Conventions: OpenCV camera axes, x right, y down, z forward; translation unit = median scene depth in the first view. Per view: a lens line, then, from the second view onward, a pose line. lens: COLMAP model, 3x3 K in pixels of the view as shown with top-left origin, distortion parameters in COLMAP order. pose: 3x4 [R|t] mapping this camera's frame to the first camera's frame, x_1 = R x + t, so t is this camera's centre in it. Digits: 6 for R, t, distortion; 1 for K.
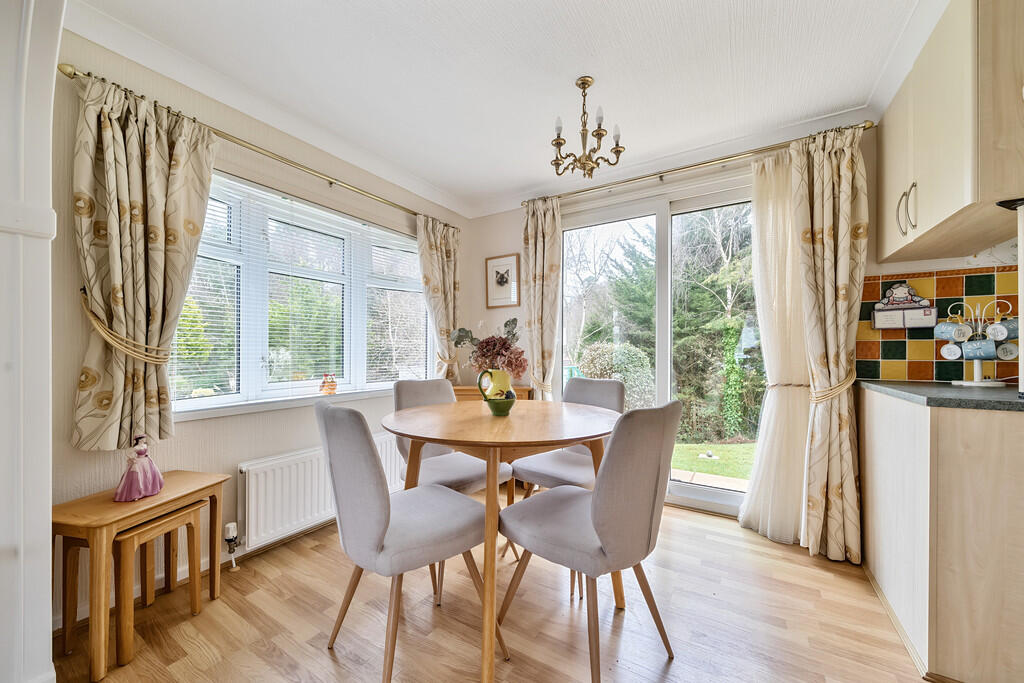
lens RADIAL K [[393.8, 0, 496.8], [0, 393.8, 350.6], [0, 0, 1]] dist [-0.000633, -0.000103]
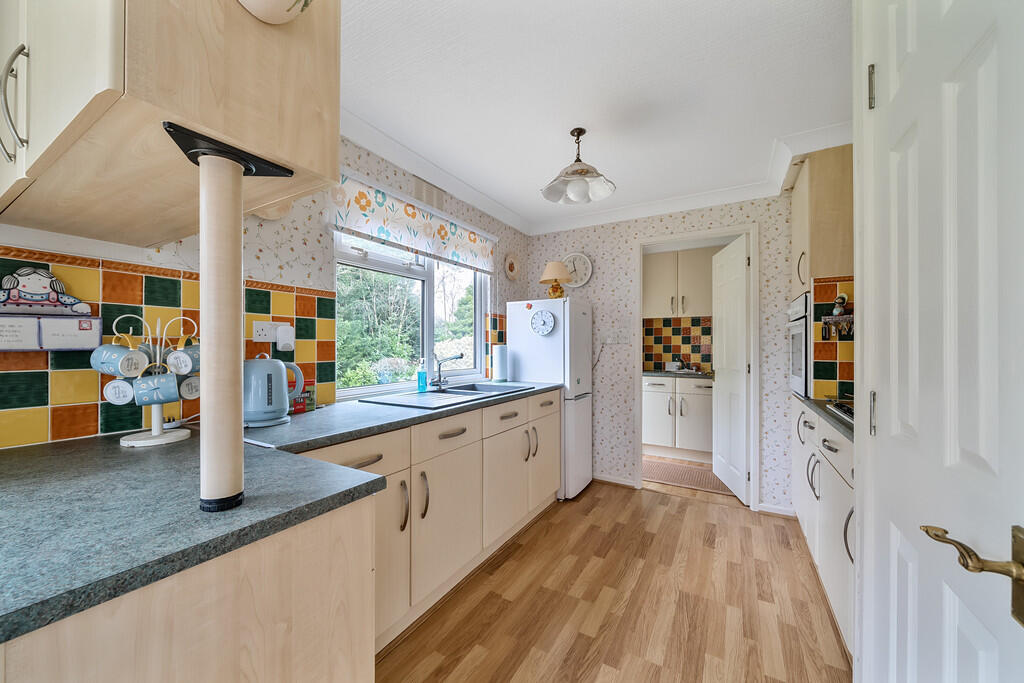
lens RADIAL K [[371.9, 0, 512.9], [0, 371.9, 346.6], [0, 0, 1]] dist [0.000012, 0.000026]
pose [[-0.039731, -0.001045, 0.999210, 0.517527], [-0.002098, 0.999997, 0.000963, -0.067595], [-0.999208, -0.002058, -0.039733, 0.383051]]
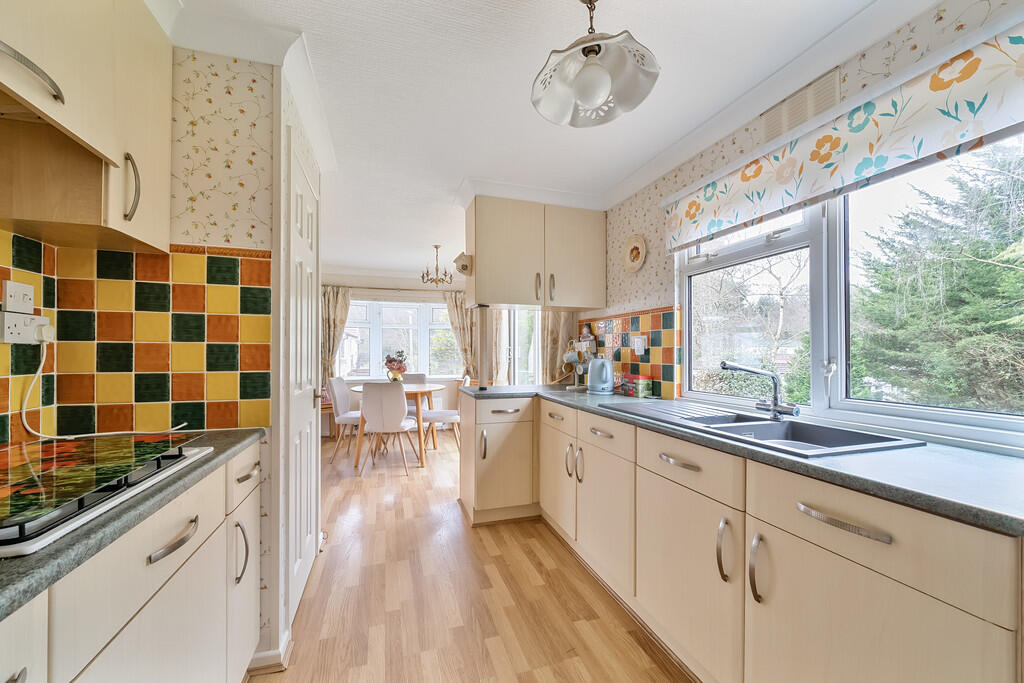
lens RADIAL K [[393.8, 0, 496.8], [0, 393.8, 350.6], [0, 0, 1]] dist [-0.000633, -0.000103]
pose [[0.751440, -0.000929, -0.659801, 1.904839], [-0.001676, 0.999993, -0.003317, -0.065092], [0.659799, 0.003599, 0.751433, -0.459056]]
